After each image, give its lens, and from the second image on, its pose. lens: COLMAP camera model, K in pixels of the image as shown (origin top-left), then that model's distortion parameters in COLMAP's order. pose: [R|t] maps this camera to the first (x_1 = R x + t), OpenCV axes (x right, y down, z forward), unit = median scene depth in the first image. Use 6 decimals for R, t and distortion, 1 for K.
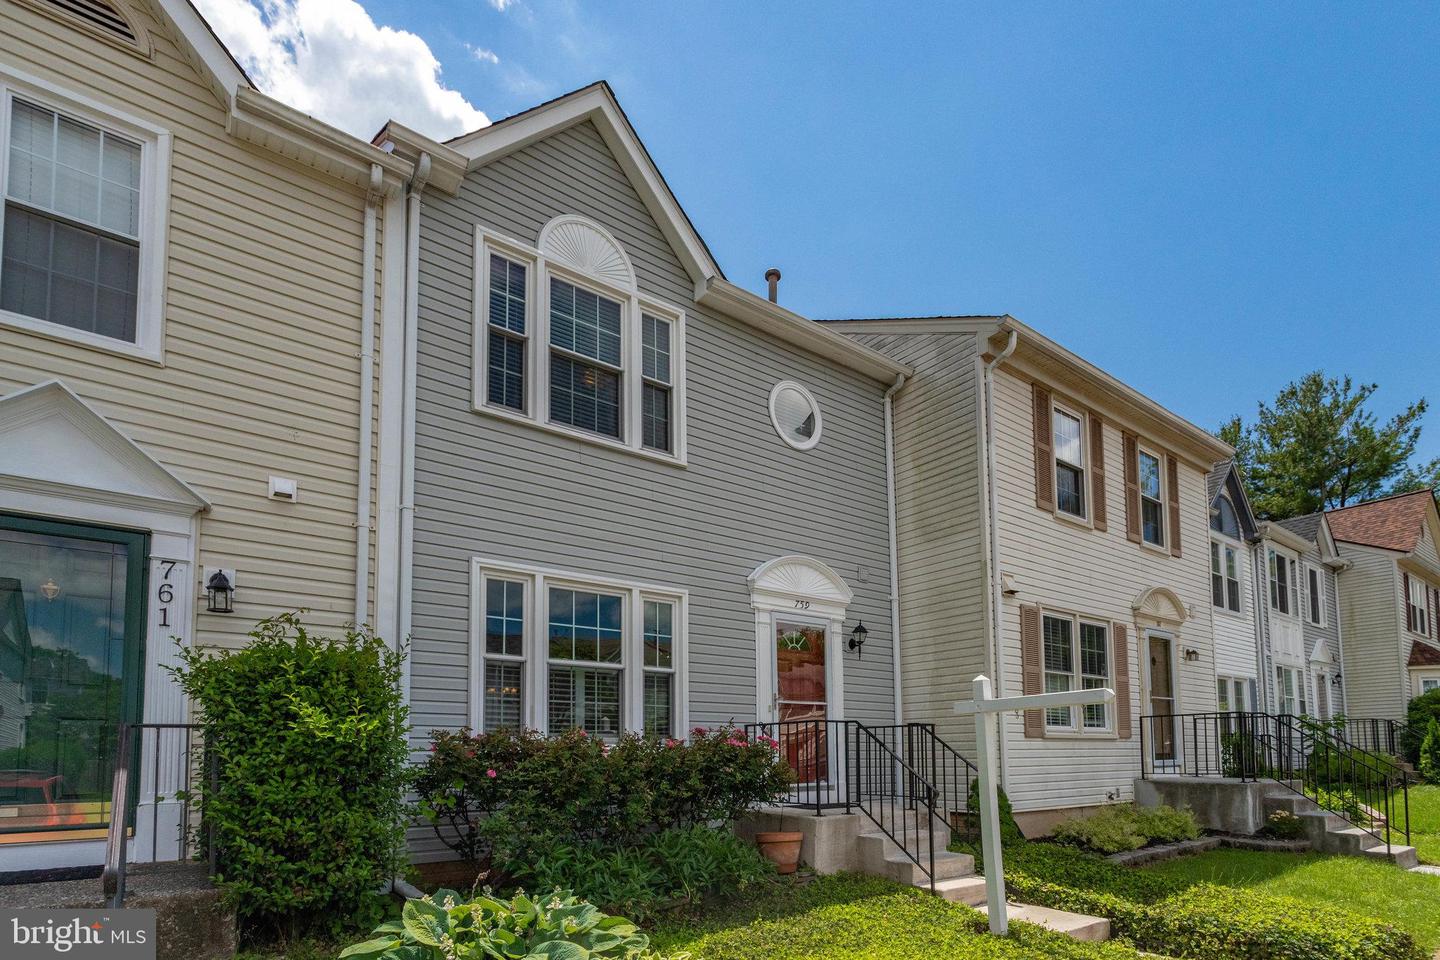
lens RADIAL K [[672.1, 0, 675.4], [0, 672.1, 481.4], [0, 0, 1]] dist [-0.004851, 0.000041]
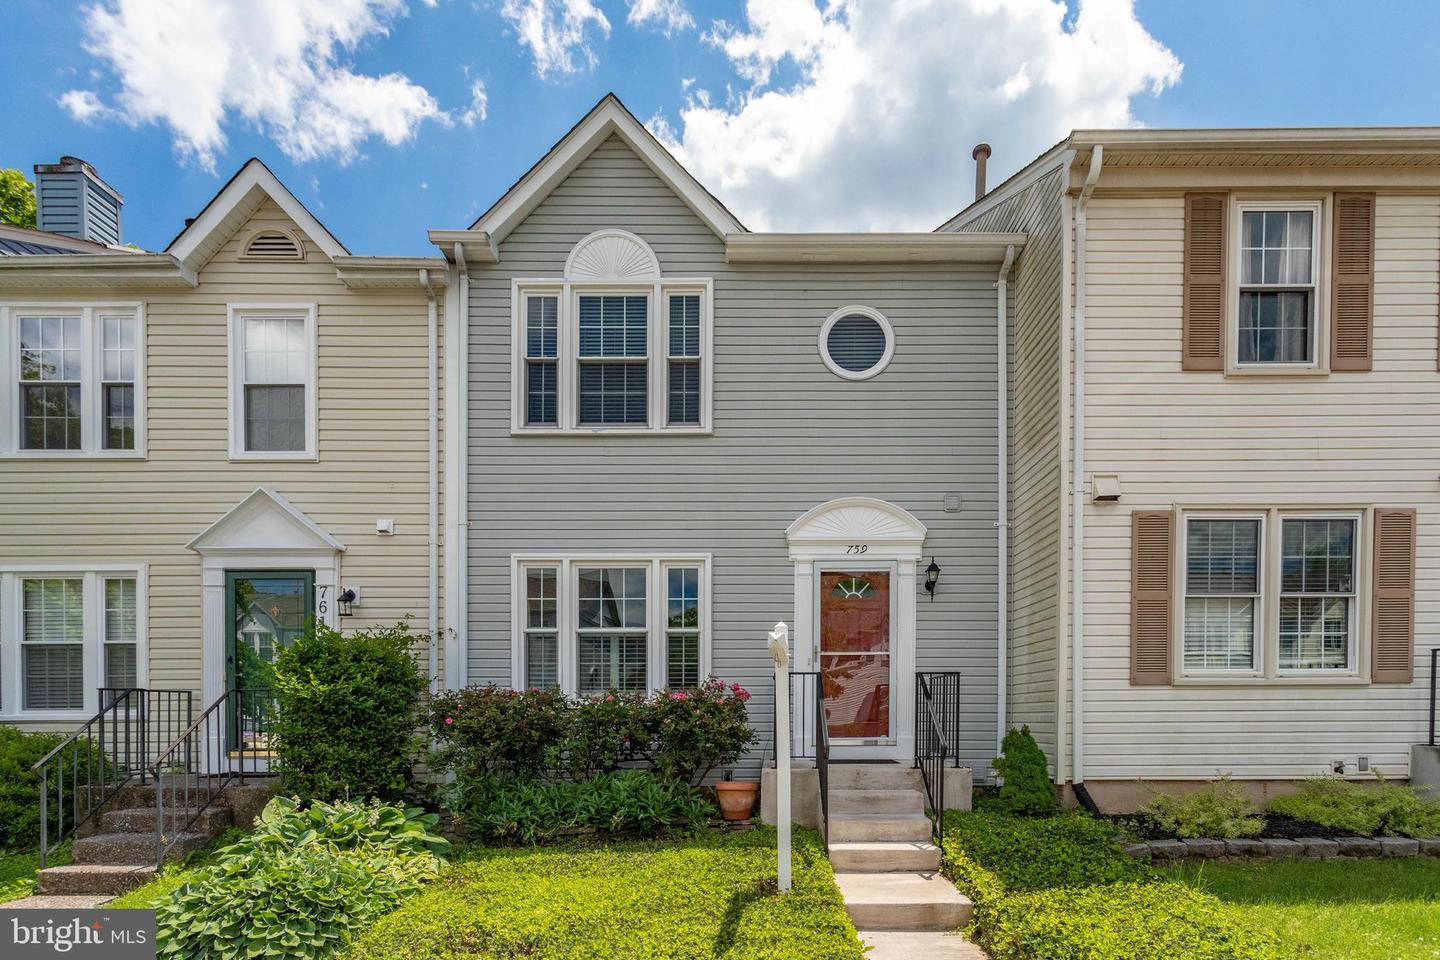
lens RADIAL K [[672.1, 0, 675.4], [0, 672.1, 481.4], [0, 0, 1]] dist [-0.004851, 0.000041]
pose [[0.812810, -0.186386, -0.551905, 0.525600], [0.218689, 0.975766, -0.007460, 0.045494], [0.539921, -0.114632, 0.833874, 0.106238]]
